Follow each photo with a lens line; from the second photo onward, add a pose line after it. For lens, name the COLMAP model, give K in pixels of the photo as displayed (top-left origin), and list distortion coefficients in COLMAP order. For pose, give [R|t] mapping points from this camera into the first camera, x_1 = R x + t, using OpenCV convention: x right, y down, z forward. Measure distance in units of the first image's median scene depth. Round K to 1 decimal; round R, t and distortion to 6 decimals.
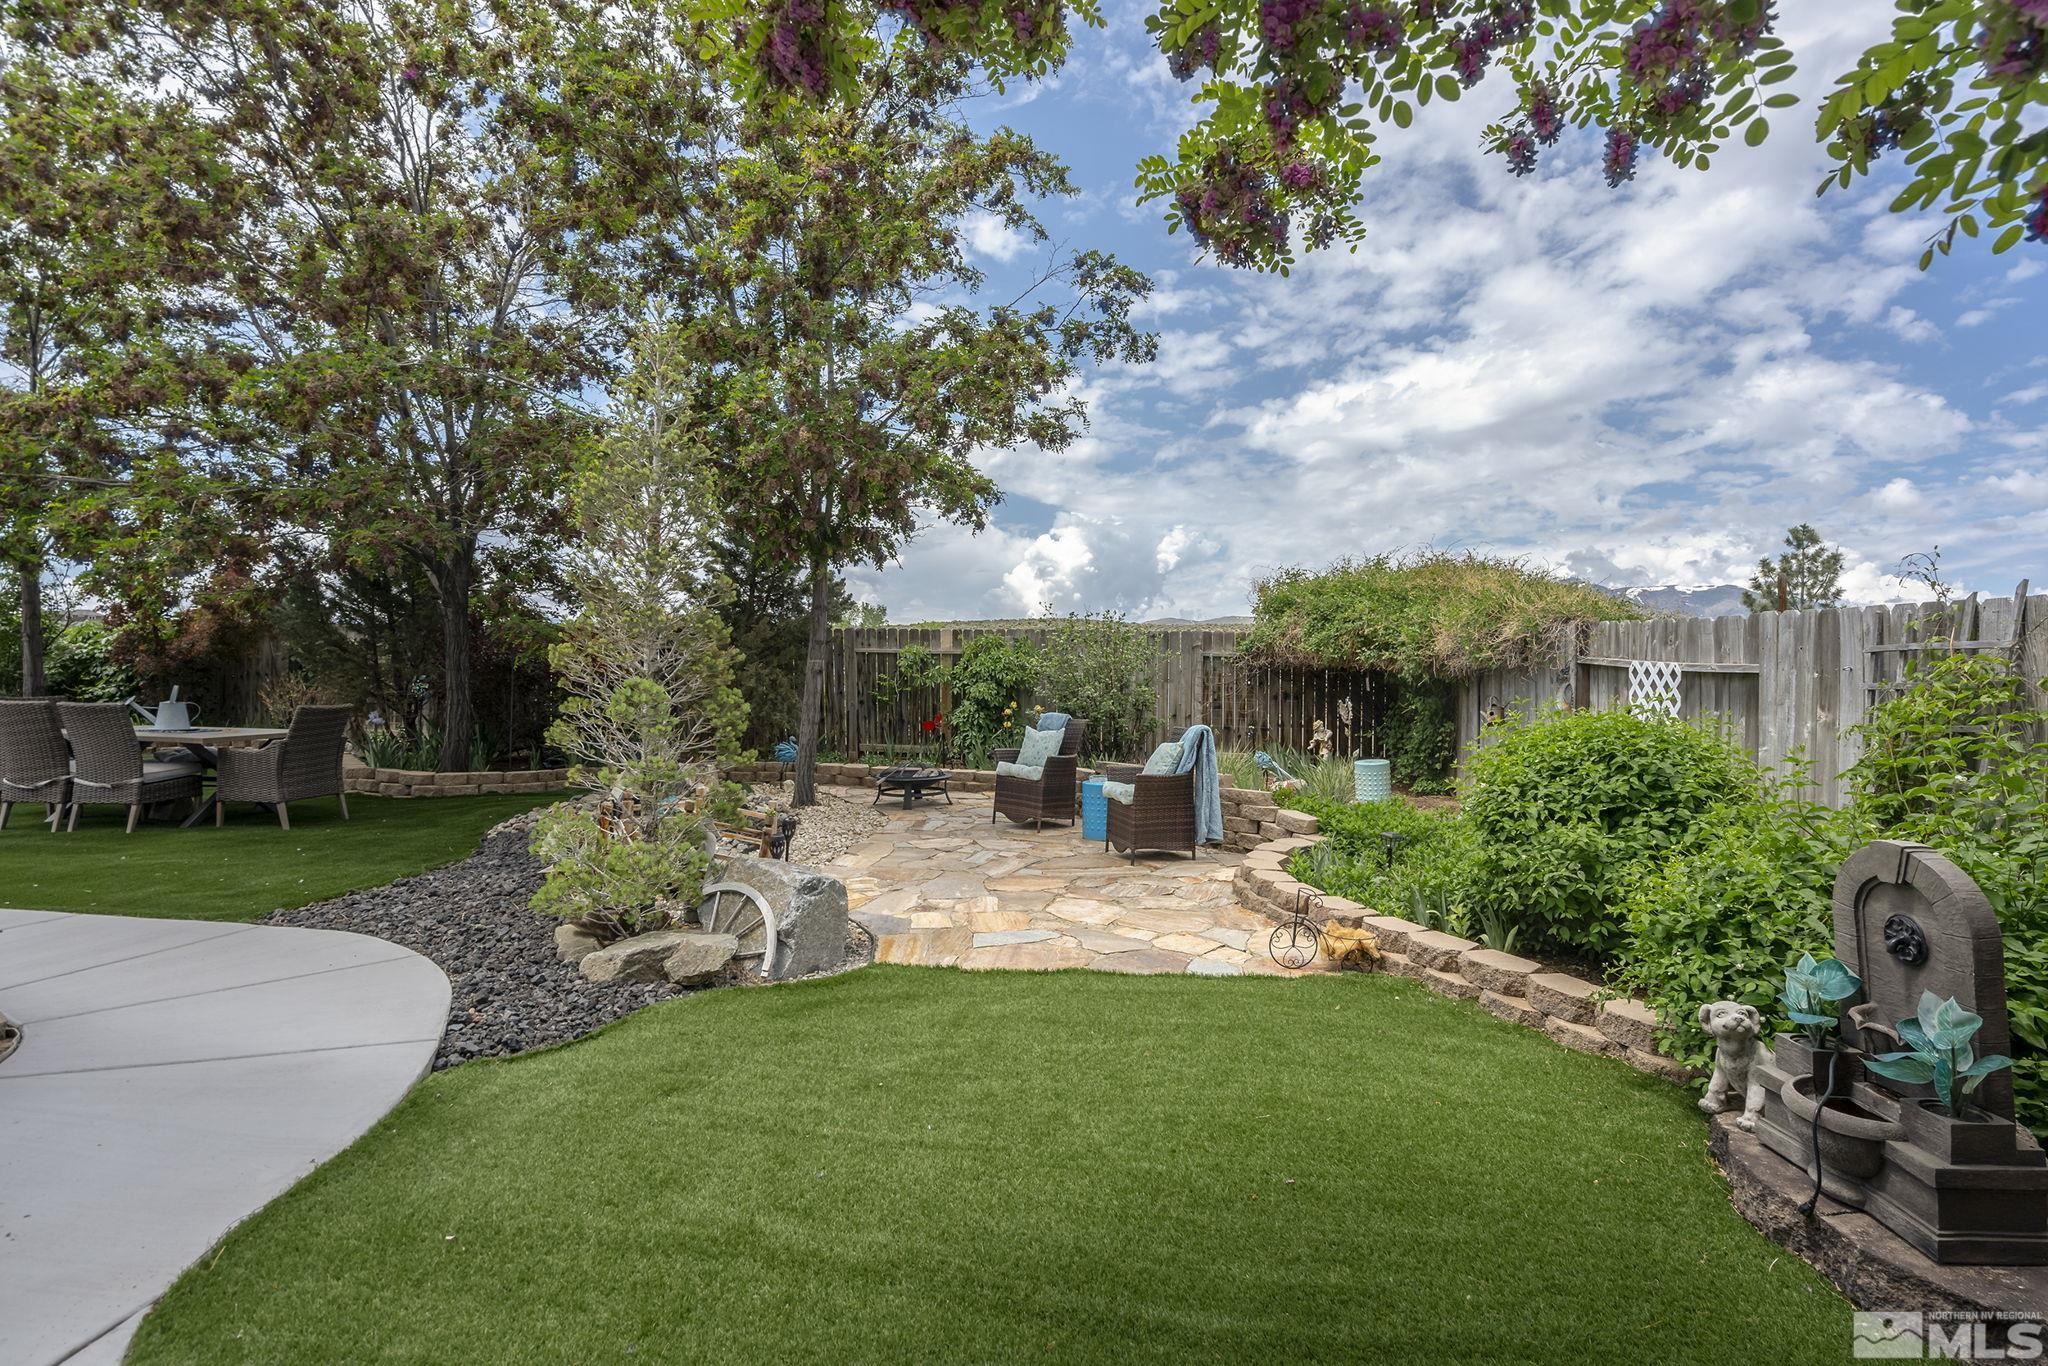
lens RADIAL K [[931.6, 0, 1026.3], [0, 931.6, 676.9], [0, 0, 1]] dist [-0.002072, -0.000279]
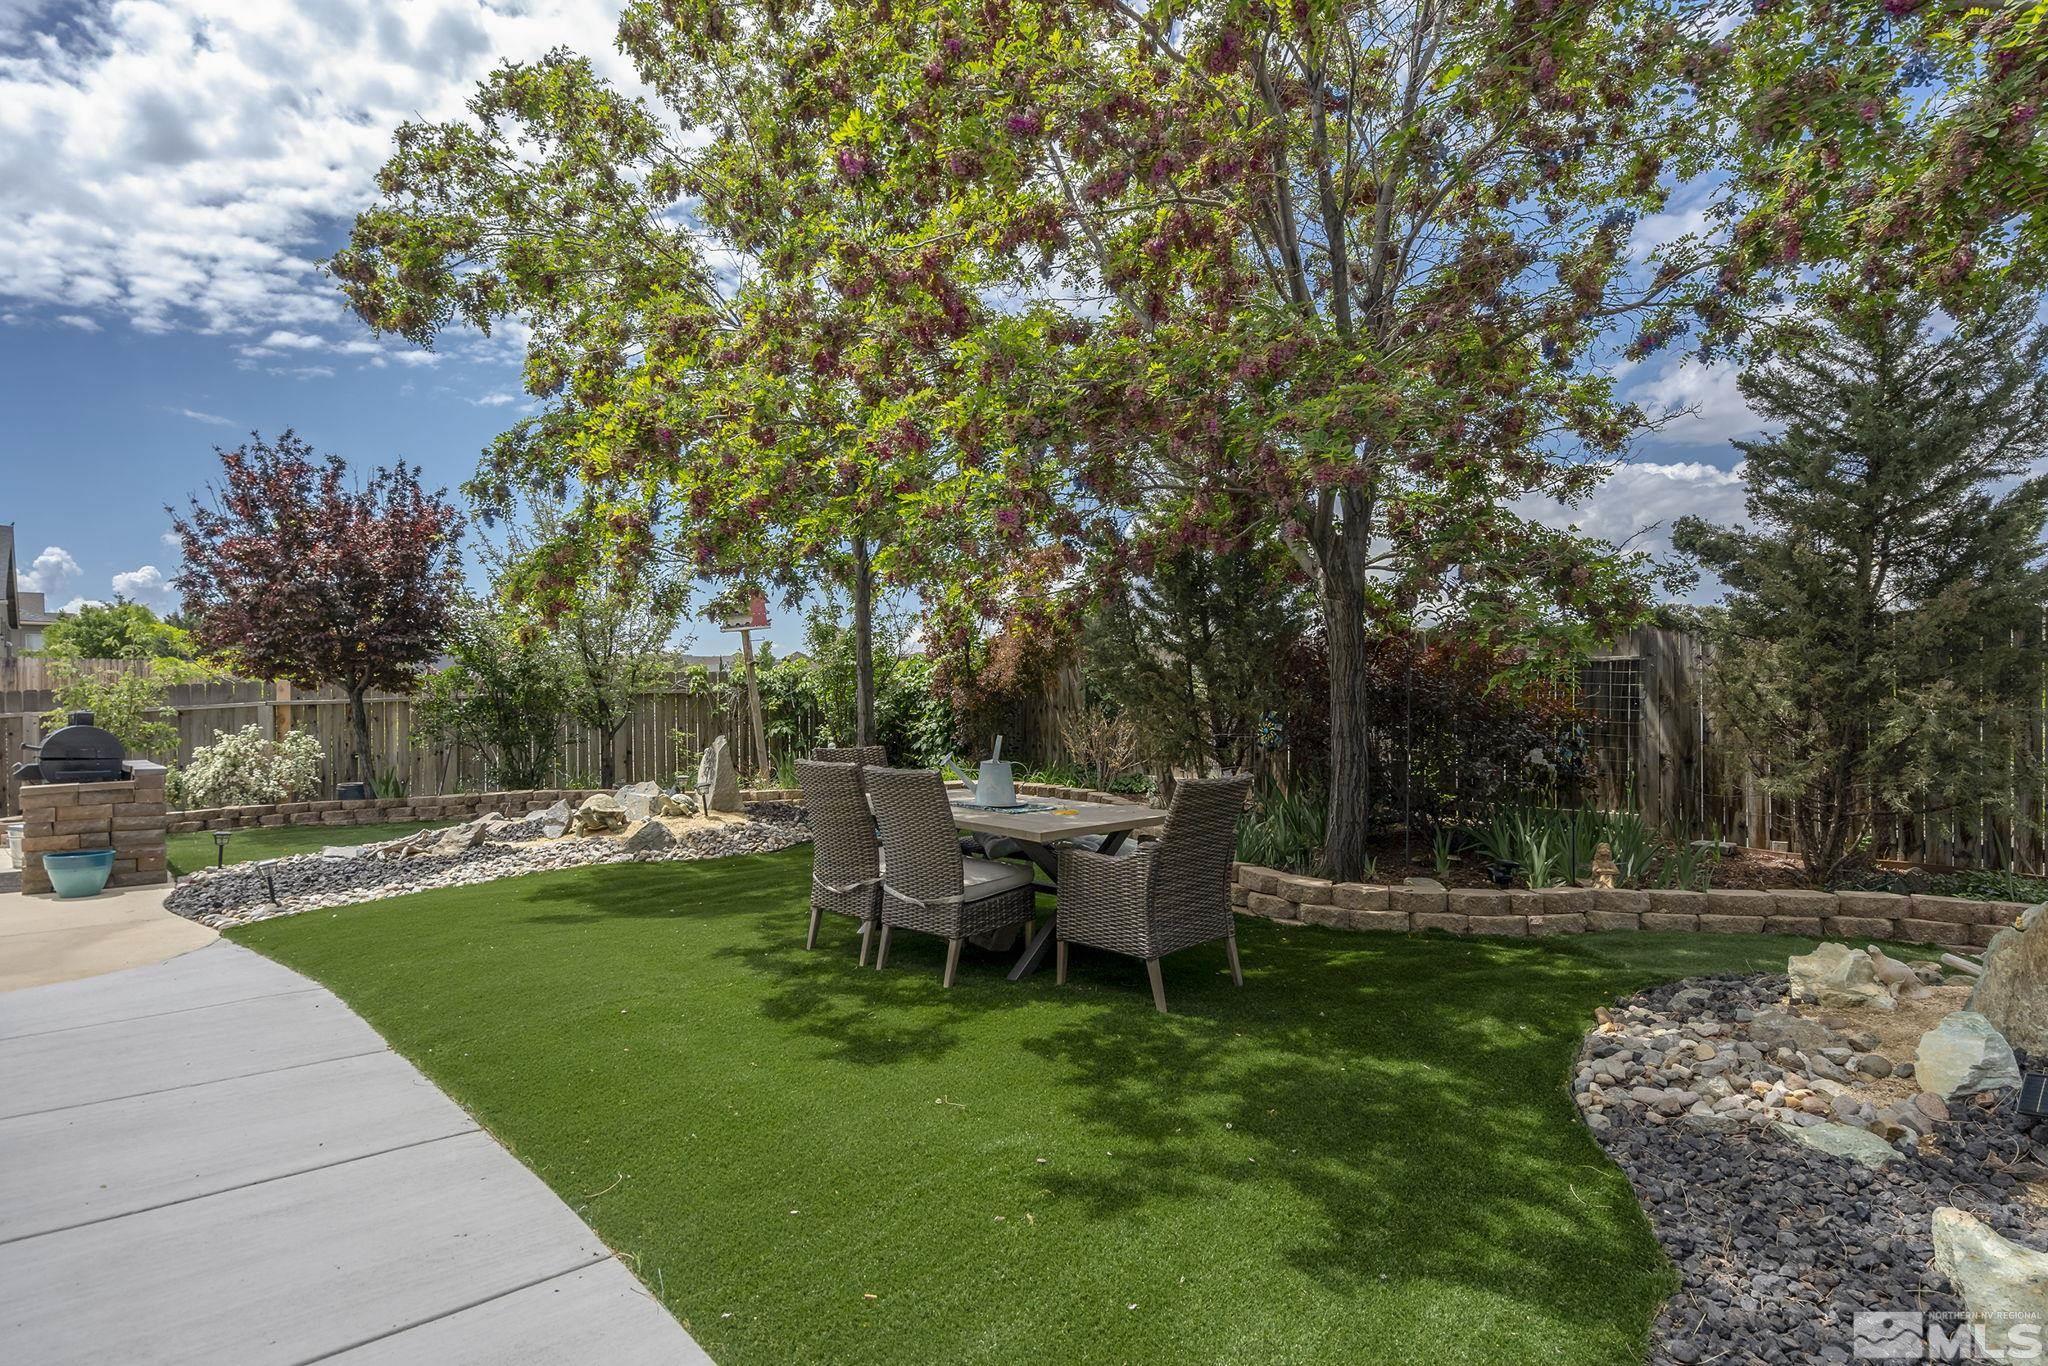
lens RADIAL K [[980.0, 0, 1025.3], [0, 980.0, 688.3], [0, 0, 1]] dist [-0.002447, 0.000030]
pose [[0.772571, -0.018257, -0.634665, -0.318777], [0.010310, 0.999815, -0.016211, -0.007472], [0.634844, 0.005981, 0.772617, 0.331113]]
